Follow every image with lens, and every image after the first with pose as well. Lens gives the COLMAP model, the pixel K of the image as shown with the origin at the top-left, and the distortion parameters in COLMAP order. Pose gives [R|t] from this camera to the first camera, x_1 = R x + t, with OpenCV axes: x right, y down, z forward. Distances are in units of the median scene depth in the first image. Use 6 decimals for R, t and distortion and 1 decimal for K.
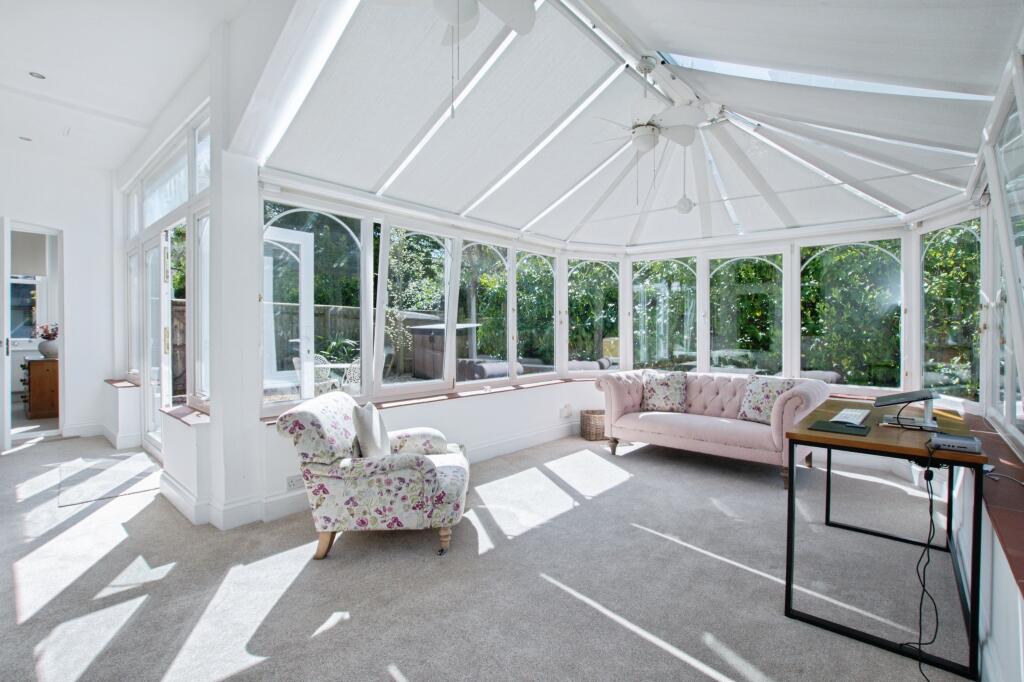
lens RADIAL K [[459.2, 0, 517.8], [0, 459.2, 338.8], [0, 0, 1]] dist [-0.029804, -0.000048]
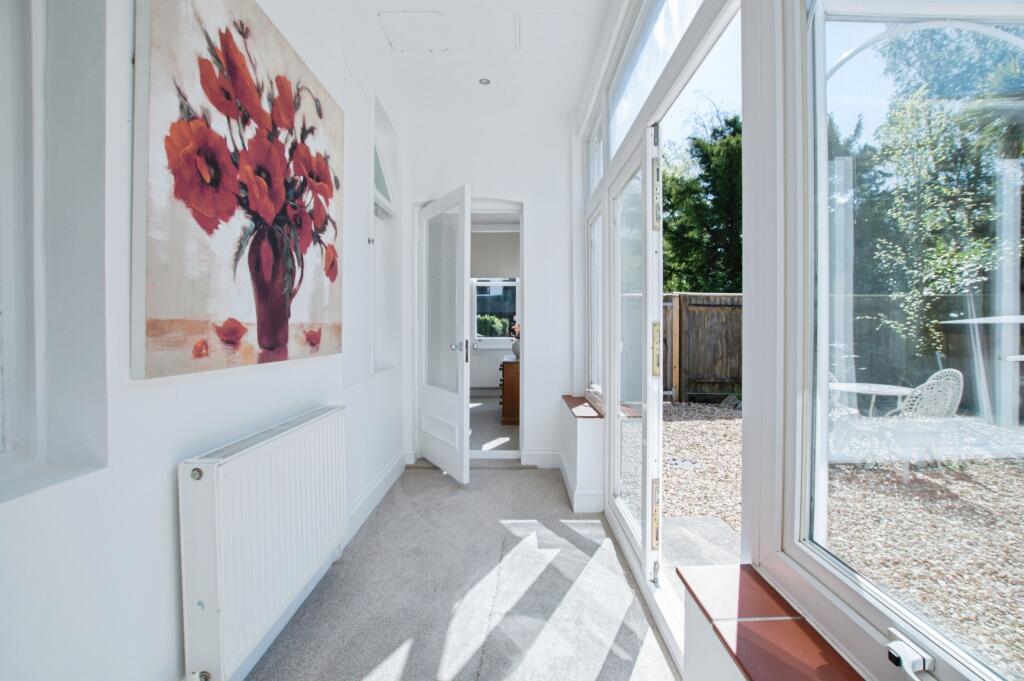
lens RADIAL K [[459.2, 0, 517.8], [0, 459.2, 338.3], [0, 0, 1]] dist [-0.029804, -0.000048]
pose [[0.653400, 0.007581, -0.756975, -0.187433], [-0.006308, 0.999970, 0.004570, -0.002893], [0.756987, 0.001789, 0.653428, 0.210563]]
